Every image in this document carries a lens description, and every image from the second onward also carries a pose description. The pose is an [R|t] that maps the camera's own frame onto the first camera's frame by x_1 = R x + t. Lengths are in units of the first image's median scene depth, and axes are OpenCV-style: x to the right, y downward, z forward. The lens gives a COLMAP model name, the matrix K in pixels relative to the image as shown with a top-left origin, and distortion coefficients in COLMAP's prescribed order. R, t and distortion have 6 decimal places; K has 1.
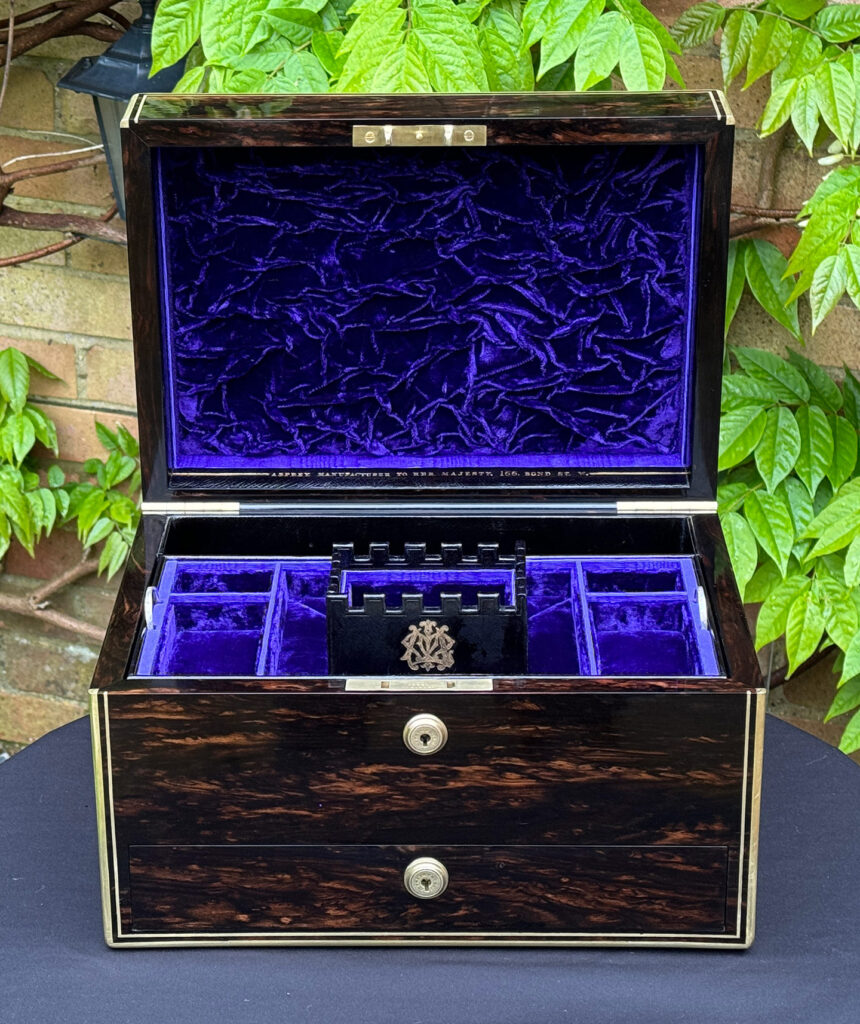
lens RADIAL K [[2398.9, 0, 402.7], [0, 2398.9, 450.2], [0, 0, 1]] dist [0.102200, 0.000000]
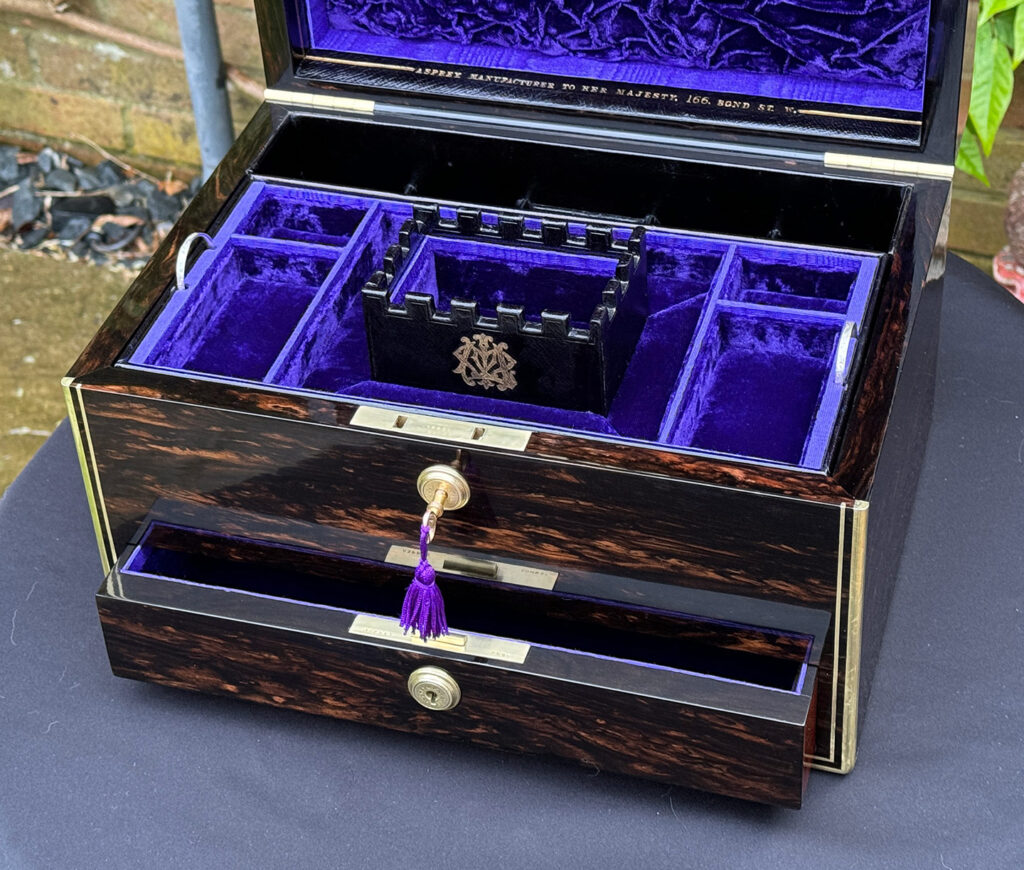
lens RADIAL K [[2199.3, 0, 477.3], [0, 2199.3, 312.9], [0, 0, 1]] dist [0.122193, 0.000000]
pose [[0.956932, 0.131214, -0.258968, 0.196483], [-0.055581, 0.958334, 0.280189, -0.140473], [0.284943, -0.253728, 0.924354, 0.320914]]
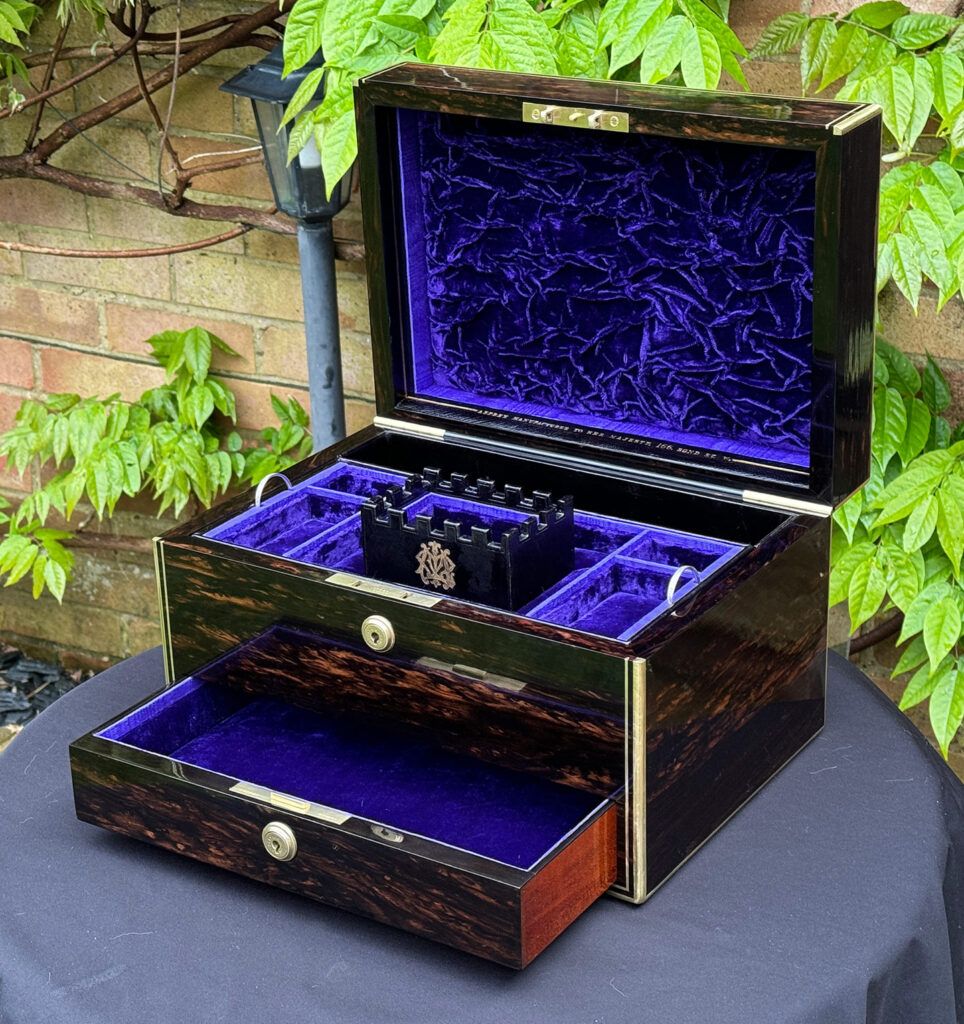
lens RADIAL K [[2186.4, 0, 445.8], [0, 2186.4, 516.5], [0, 0, 1]] dist [0.098579, 0.000000]
pose [[0.838306, 0.189162, -0.511332, 0.532201], [-0.174833, 0.981621, 0.076509, -0.019699], [0.516407, 0.025260, 0.855970, 0.126253]]
